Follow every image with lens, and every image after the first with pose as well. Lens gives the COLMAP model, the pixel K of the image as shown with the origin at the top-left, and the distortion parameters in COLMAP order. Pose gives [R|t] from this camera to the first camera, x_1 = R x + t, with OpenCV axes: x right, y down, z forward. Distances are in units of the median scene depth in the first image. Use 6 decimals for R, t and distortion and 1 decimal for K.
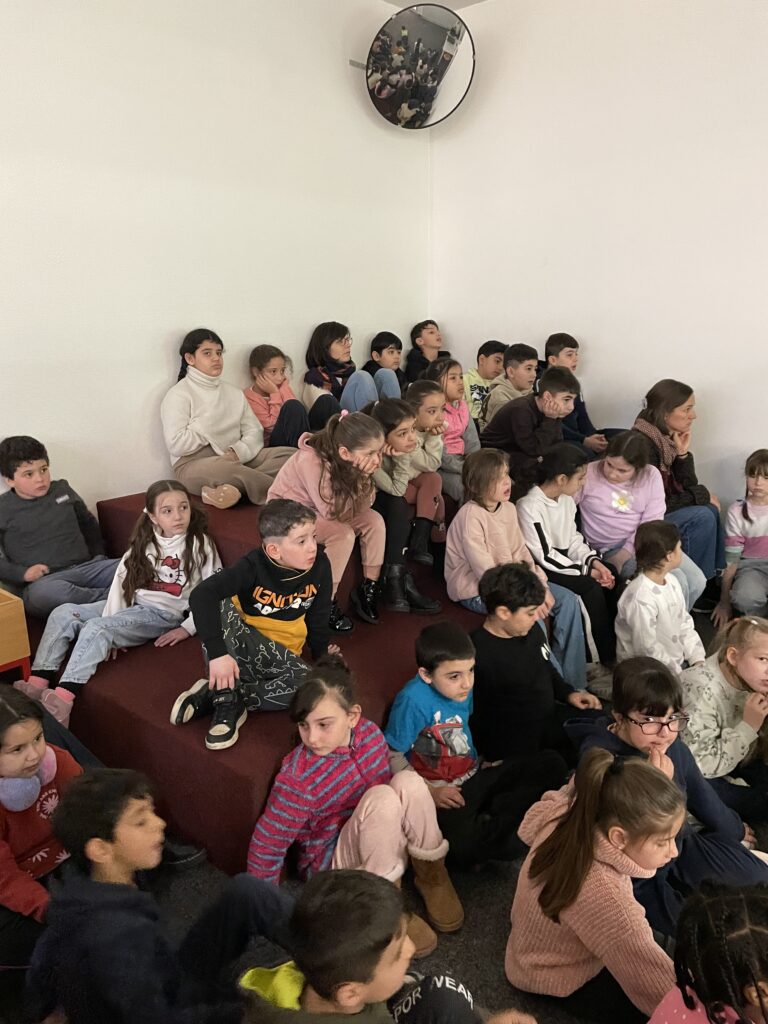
lens RADIAL K [[773.7, 0, 382.0], [0, 773.7, 508.6], [0, 0, 1]] dist [0.012292, 0.004319]
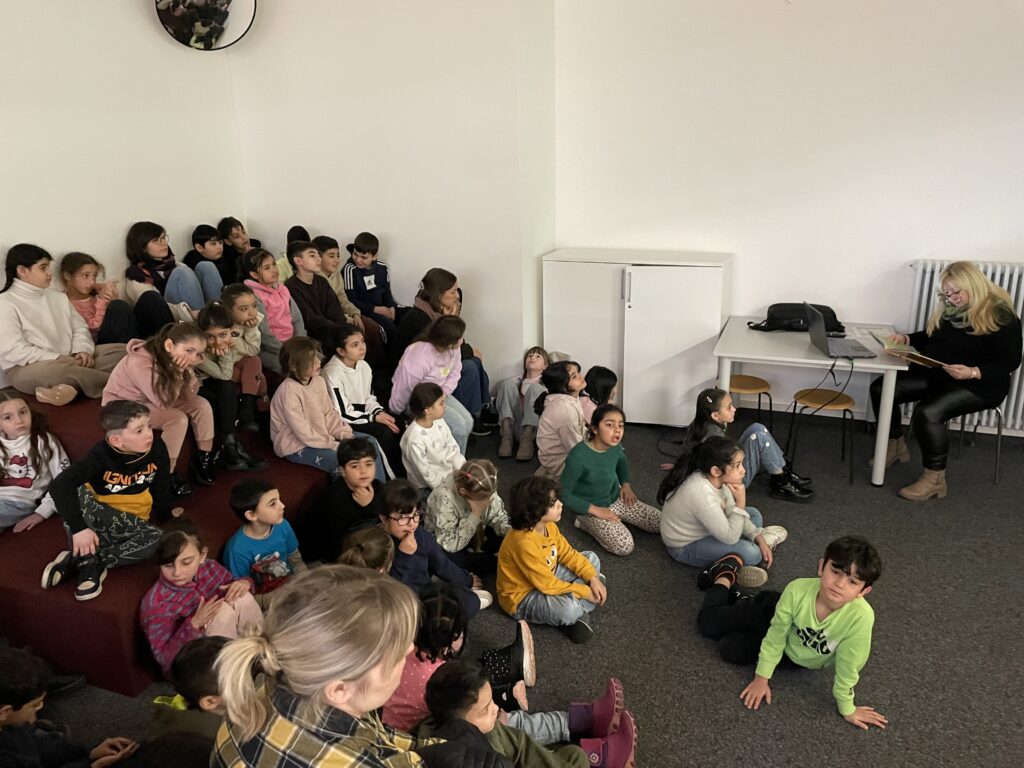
lens RADIAL K [[760.4, 0, 520.9], [0, 760.4, 385.0], [0, 0, 1]] dist [0.007984, -0.009729]
pose [[0.931215, -0.102994, 0.349615, 0.044023], [0.085456, 0.994202, 0.065267, -0.053829], [-0.354310, -0.030901, 0.934617, -0.340246]]
